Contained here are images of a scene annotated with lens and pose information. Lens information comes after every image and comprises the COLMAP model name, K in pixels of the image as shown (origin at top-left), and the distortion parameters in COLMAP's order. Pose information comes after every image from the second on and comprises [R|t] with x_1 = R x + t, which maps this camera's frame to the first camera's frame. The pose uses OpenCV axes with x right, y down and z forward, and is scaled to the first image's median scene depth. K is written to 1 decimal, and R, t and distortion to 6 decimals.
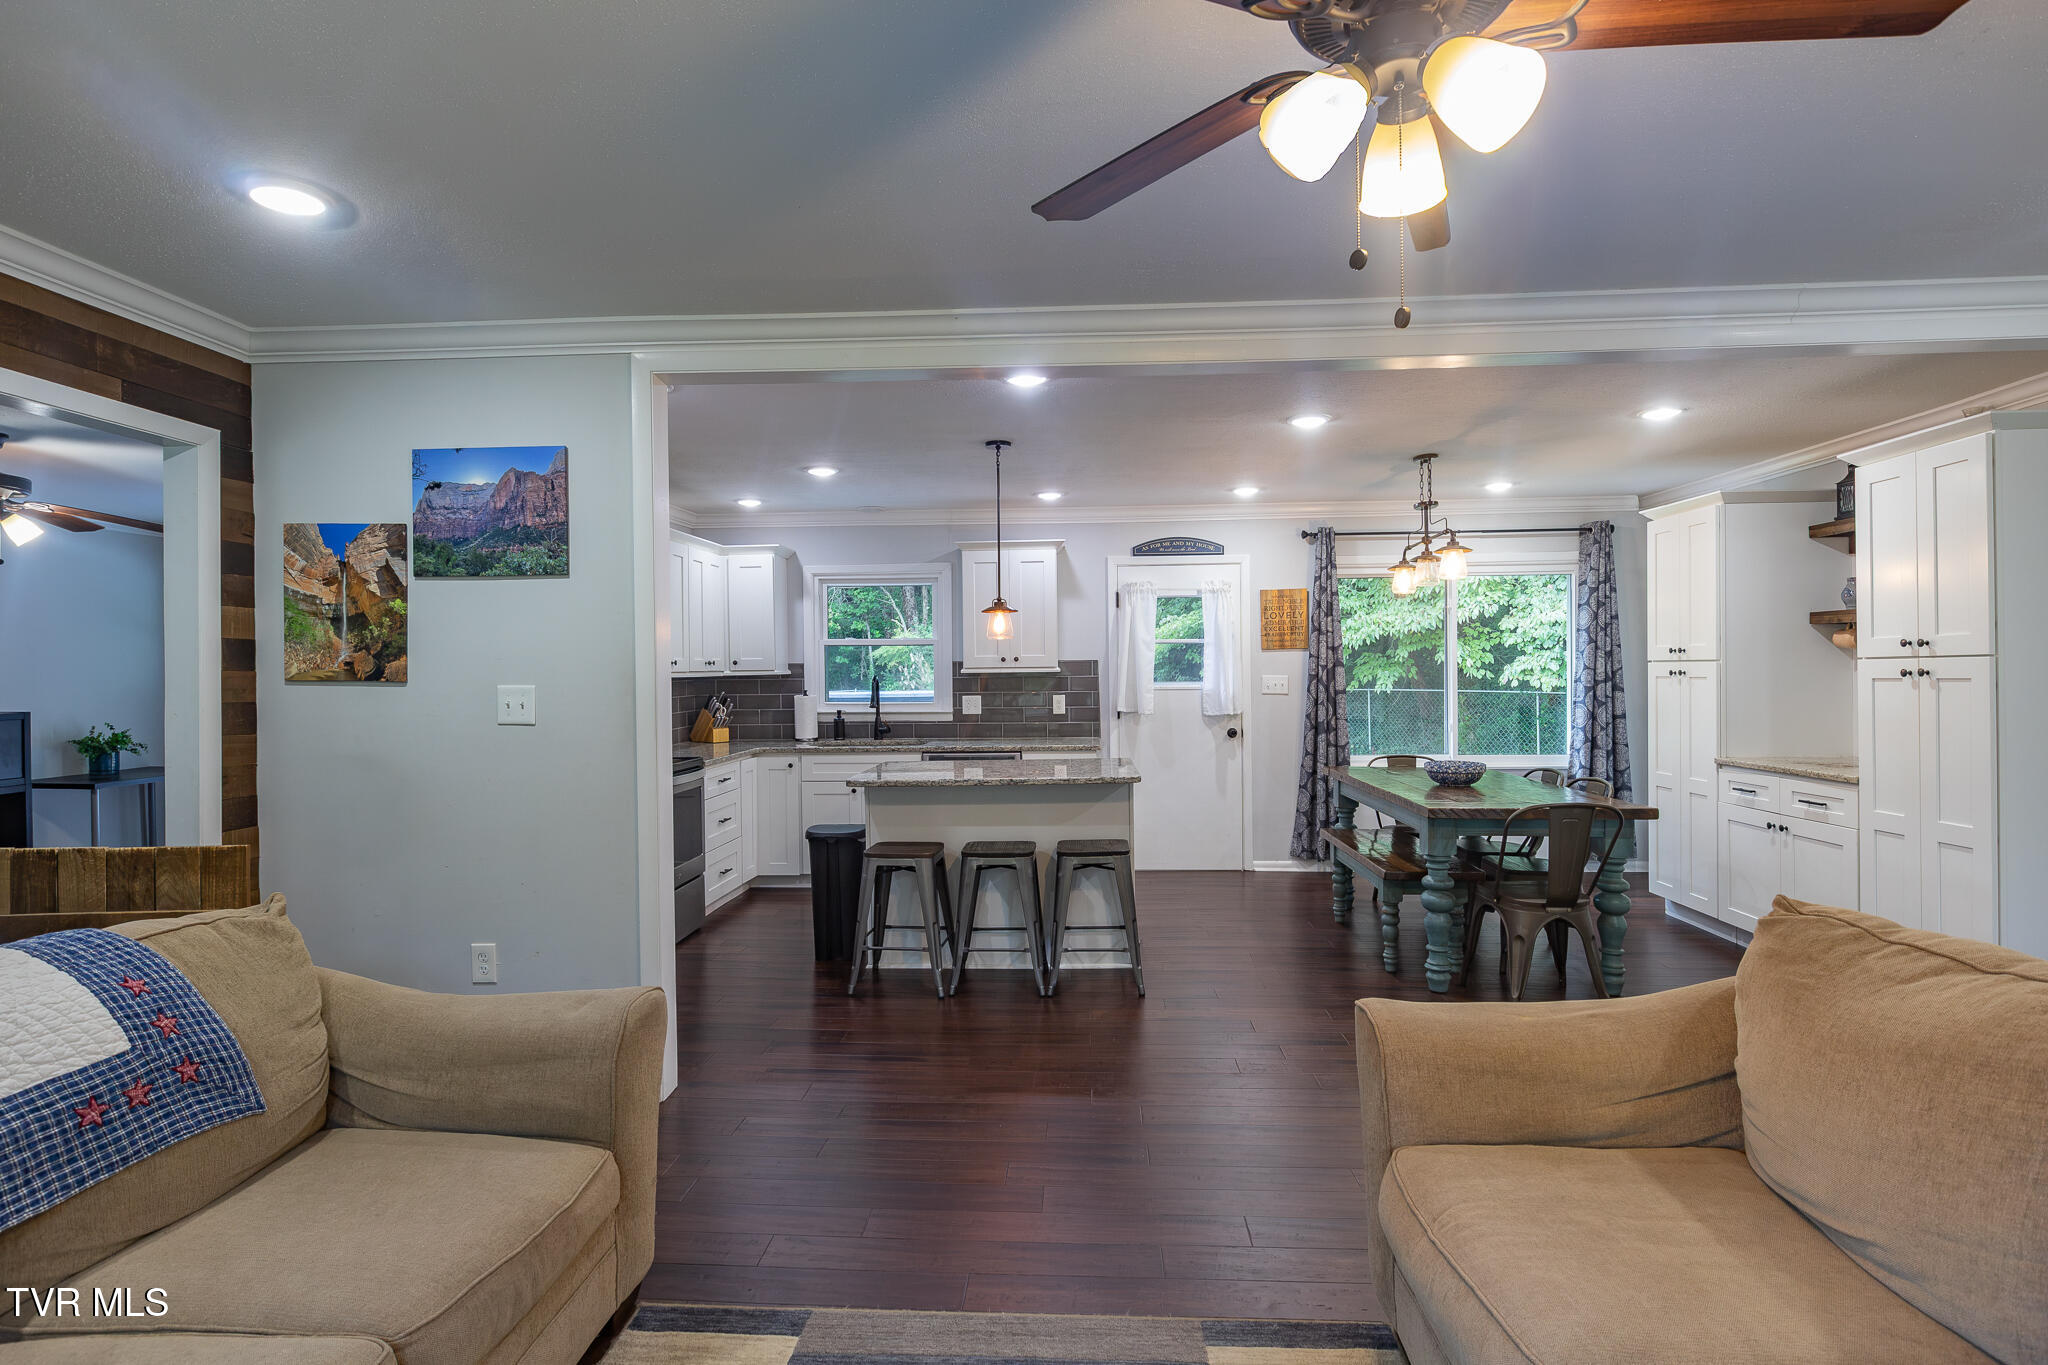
lens RADIAL K [[1033.7, 0, 1011.1], [0, 1033.7, 675.9], [0, 0, 1]] dist [-0.003495, 0.000601]
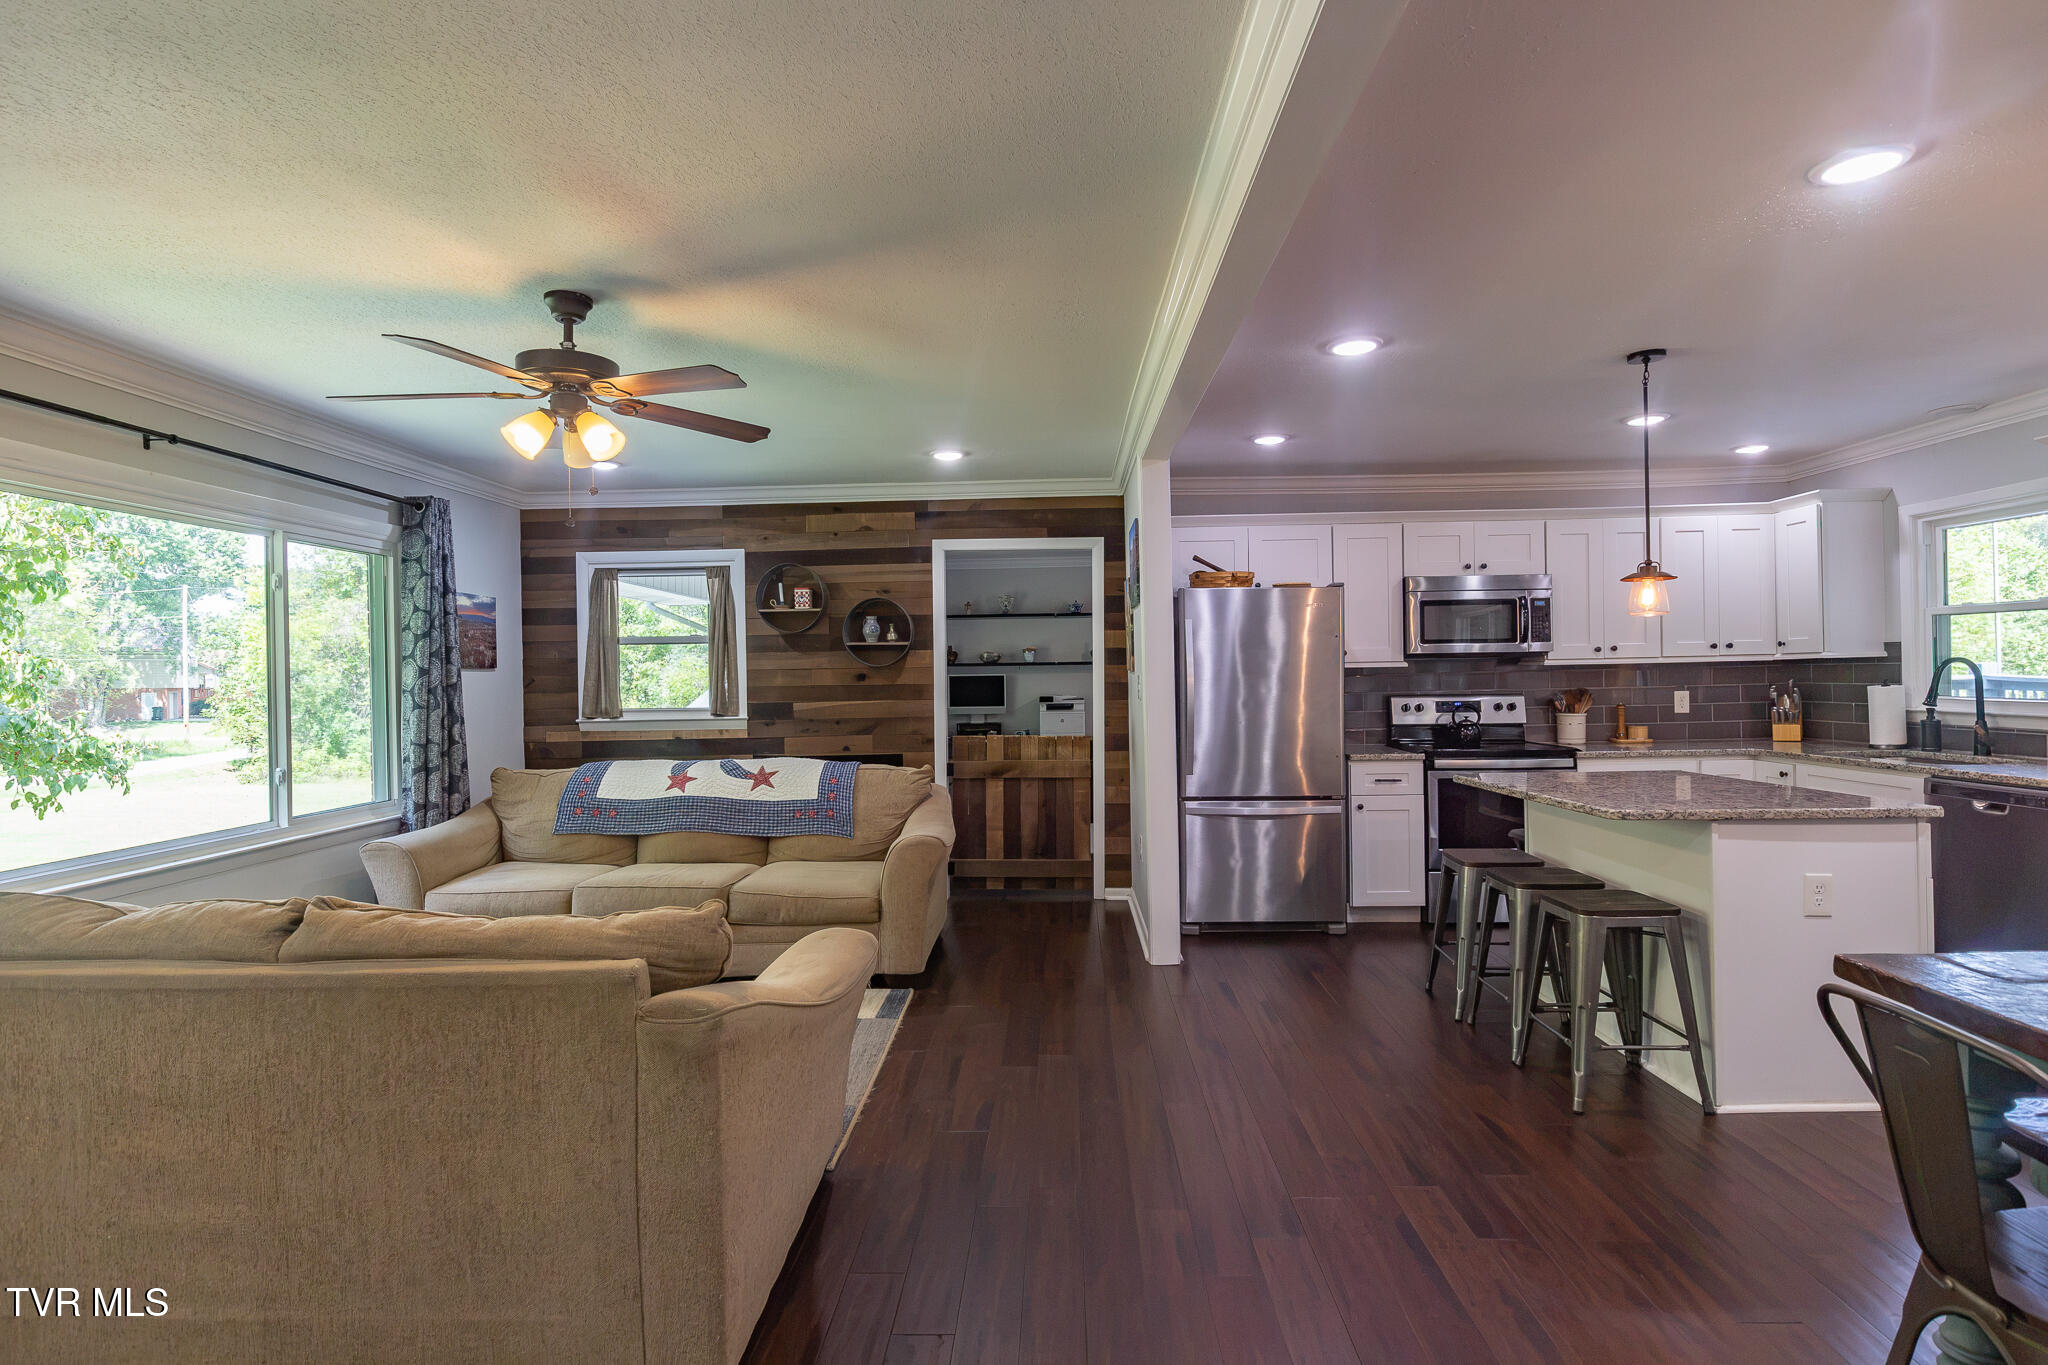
lens RADIAL K [[1033.7, 0, 1025.3], [0, 1033.7, 680.6], [0, 0, 1]] dist [-0.003495, 0.000601]
pose [[0.039782, 0.014591, -0.999102, 0.535735], [0.011917, 0.999815, 0.015075, -0.003283], [0.999137, -0.012506, 0.039600, 0.377130]]
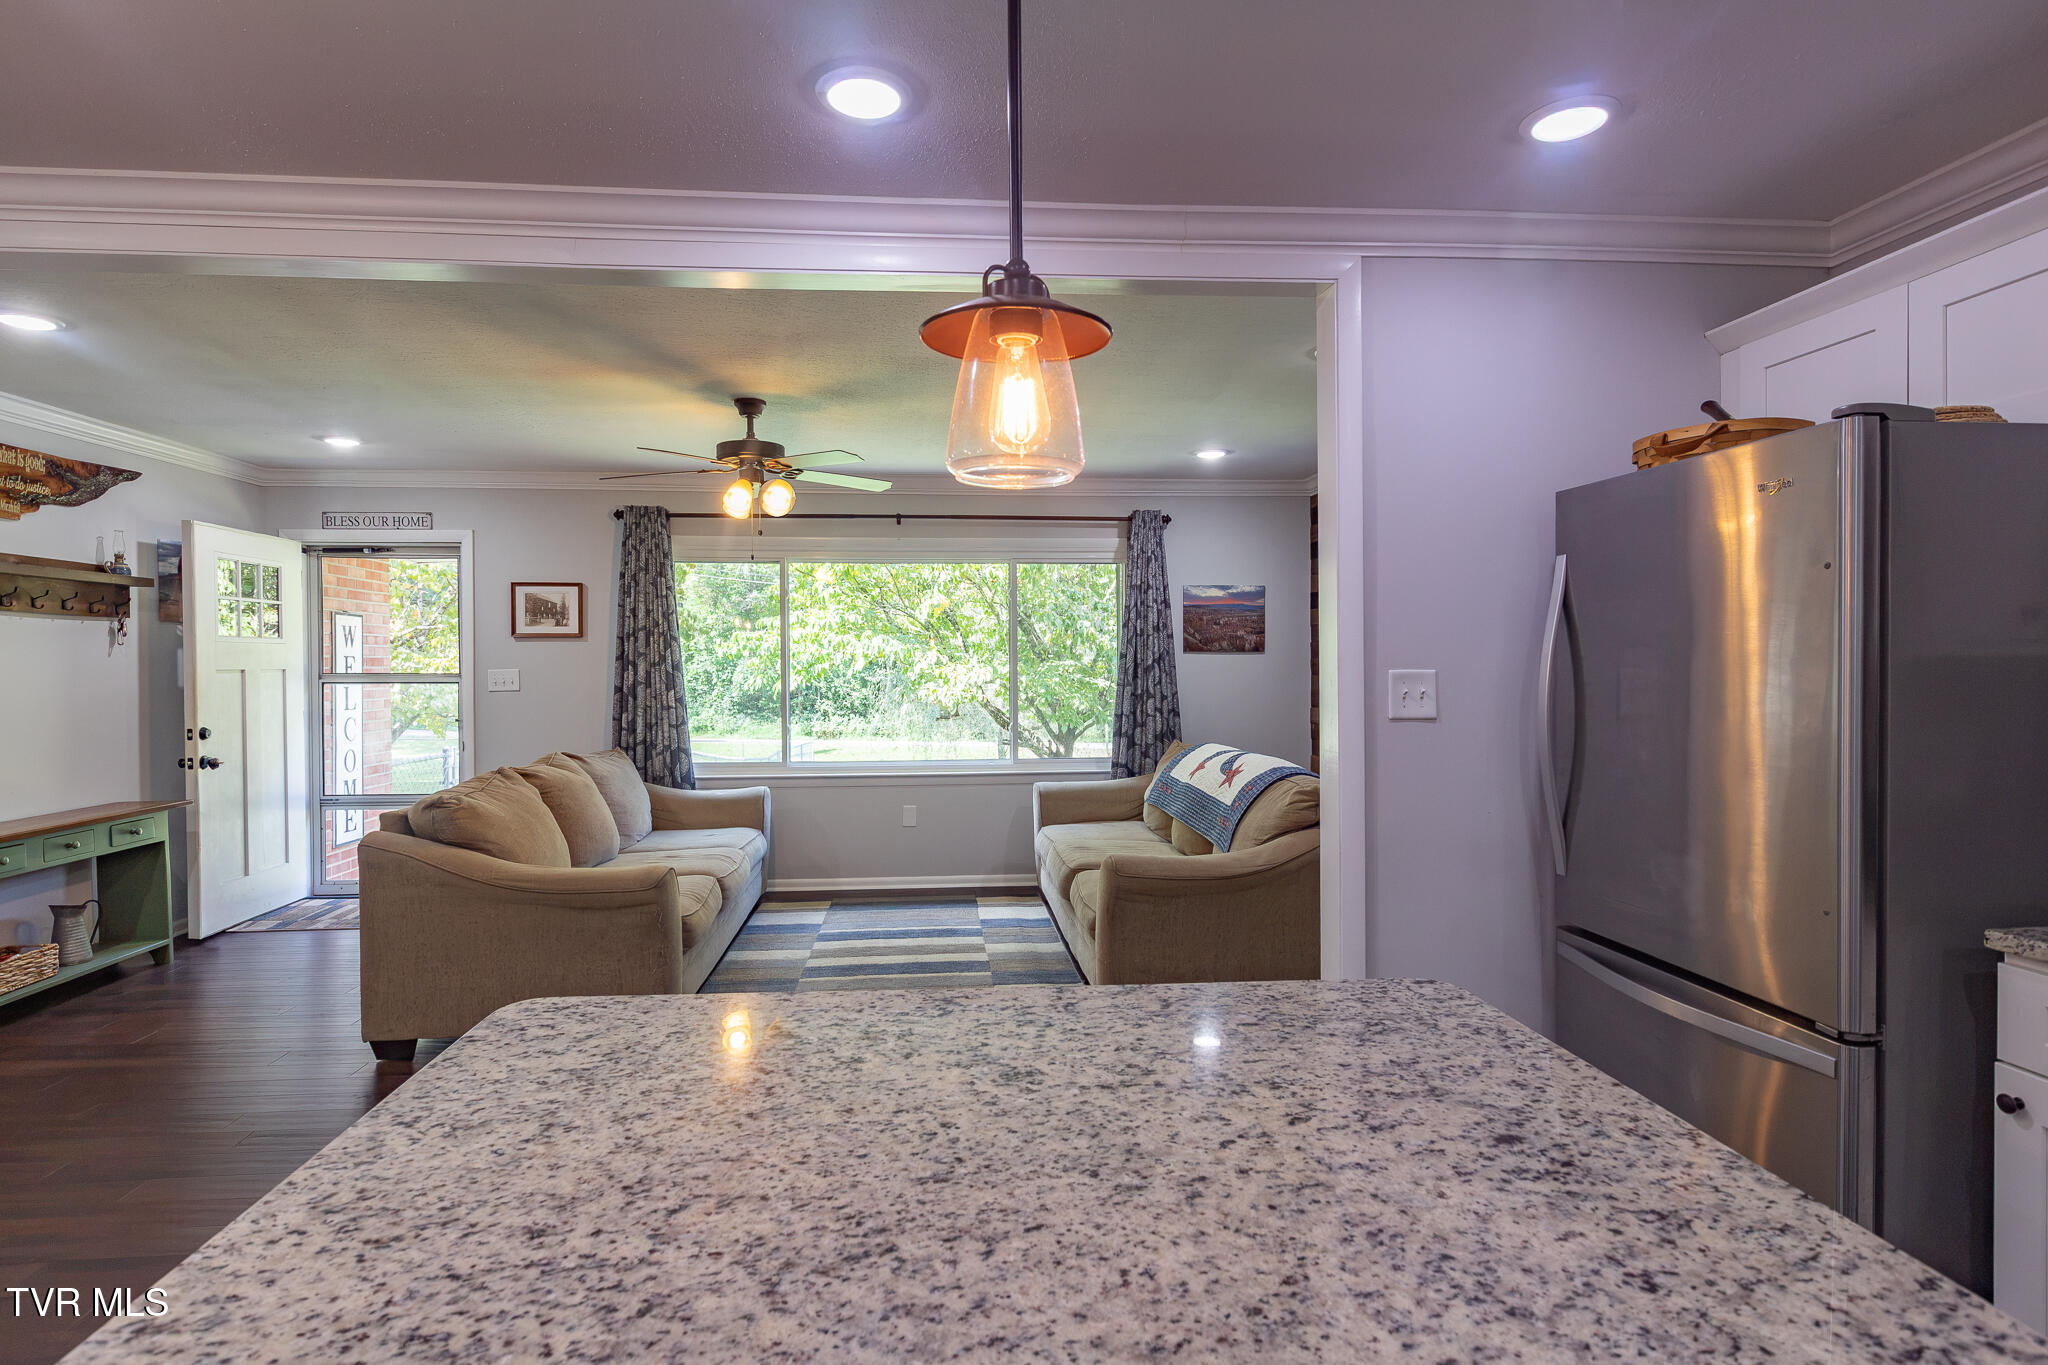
lens RADIAL K [[1033.7, 0, 1019.5], [0, 1033.7, 686.6], [0, 0, 1]] dist [-0.003495, 0.000601]
pose [[-0.985482, 0.019418, -0.168666, 0.008157], [0.015529, 0.999583, 0.024344, 0.000048], [0.169068, 0.021372, -0.985373, 0.874714]]
